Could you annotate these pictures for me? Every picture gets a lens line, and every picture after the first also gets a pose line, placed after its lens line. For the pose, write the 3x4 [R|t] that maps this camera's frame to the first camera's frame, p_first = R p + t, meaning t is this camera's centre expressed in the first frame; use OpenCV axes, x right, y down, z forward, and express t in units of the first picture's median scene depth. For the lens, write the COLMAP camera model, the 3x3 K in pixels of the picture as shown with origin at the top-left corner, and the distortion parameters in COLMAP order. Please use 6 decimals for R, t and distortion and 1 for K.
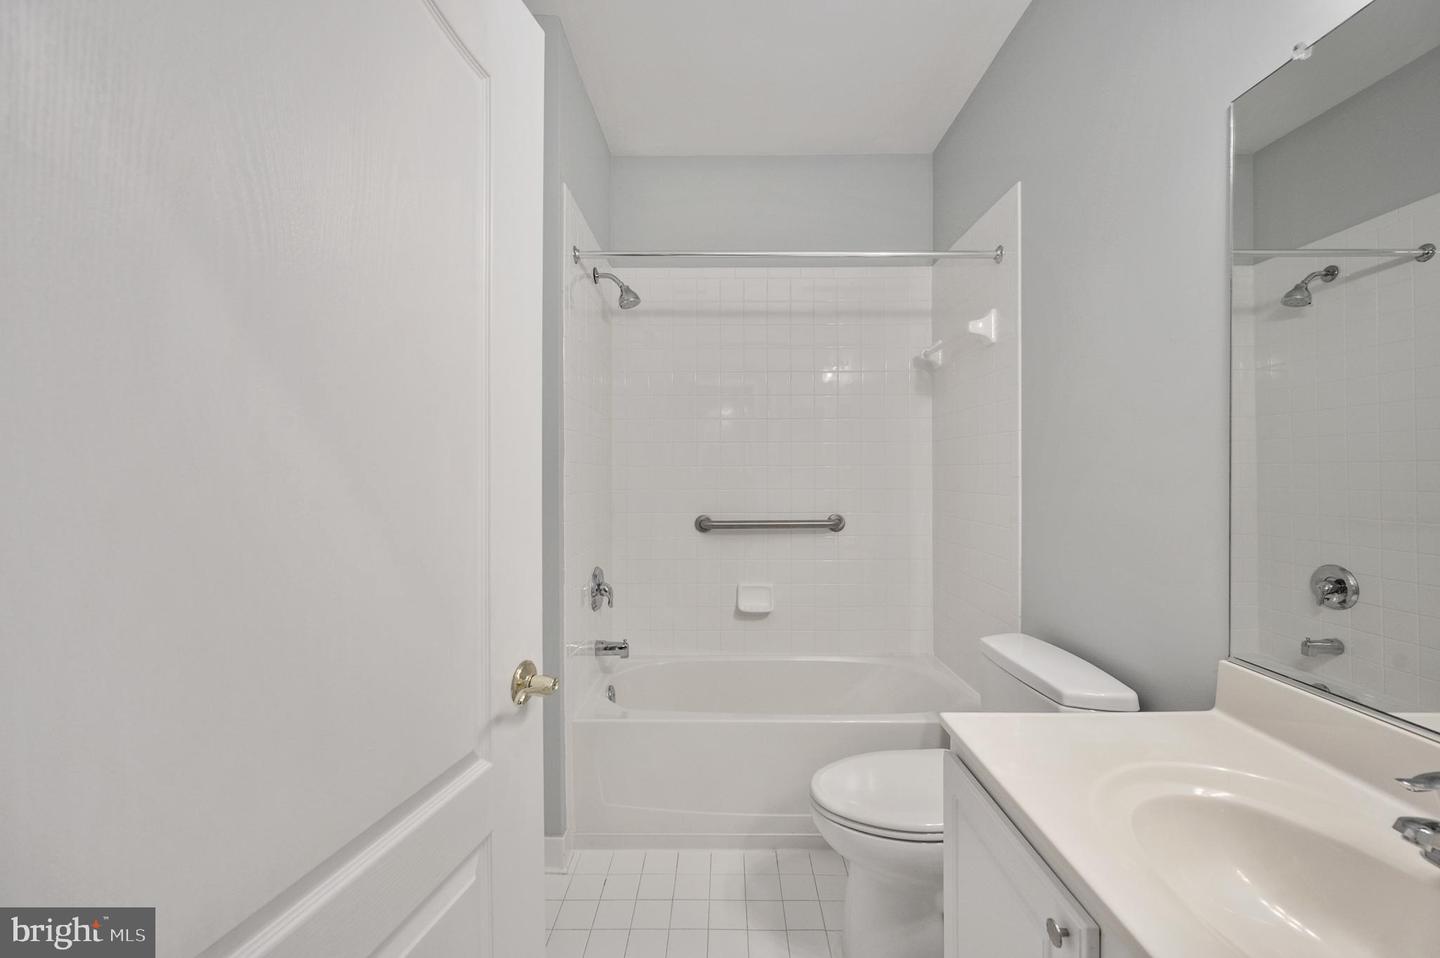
lens RADIAL K [[576.3, 0, 722.3], [0, 576.3, 473.9], [0, 0, 1]] dist [-0.002222, 0.000160]
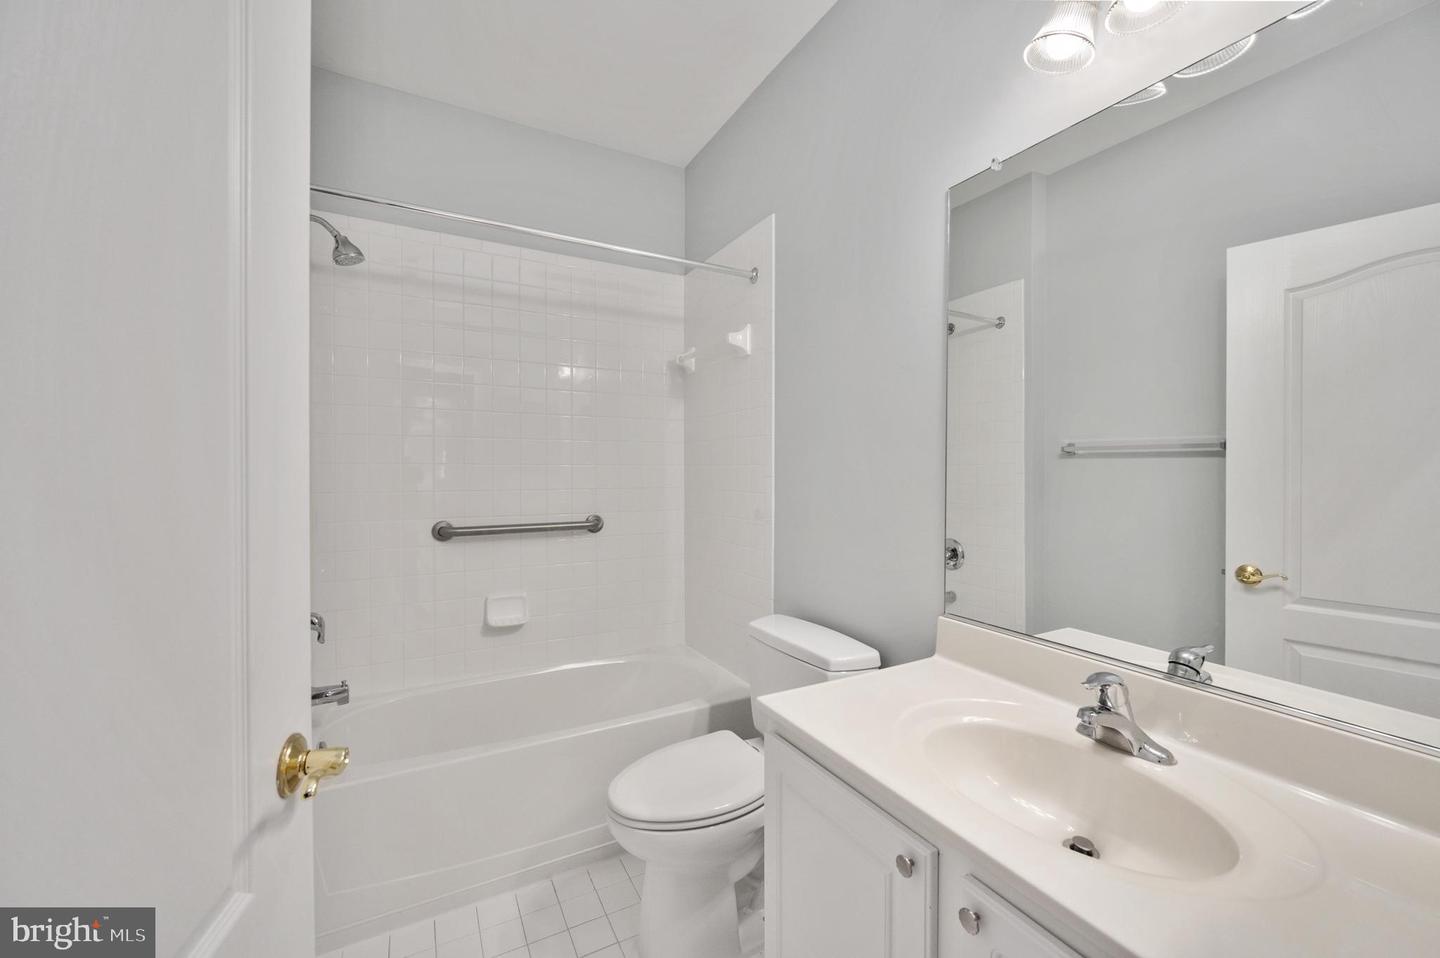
lens RADIAL K [[576.3, 0, 722.8], [0, 576.3, 478.5], [0, 0, 1]] dist [-0.002222, 0.000160]
pose [[0.873689, -0.004664, 0.486463, -0.109563], [-0.000394, 0.999947, 0.010293, -0.001971], [-0.486485, -0.009184, 0.873641, 0.056048]]
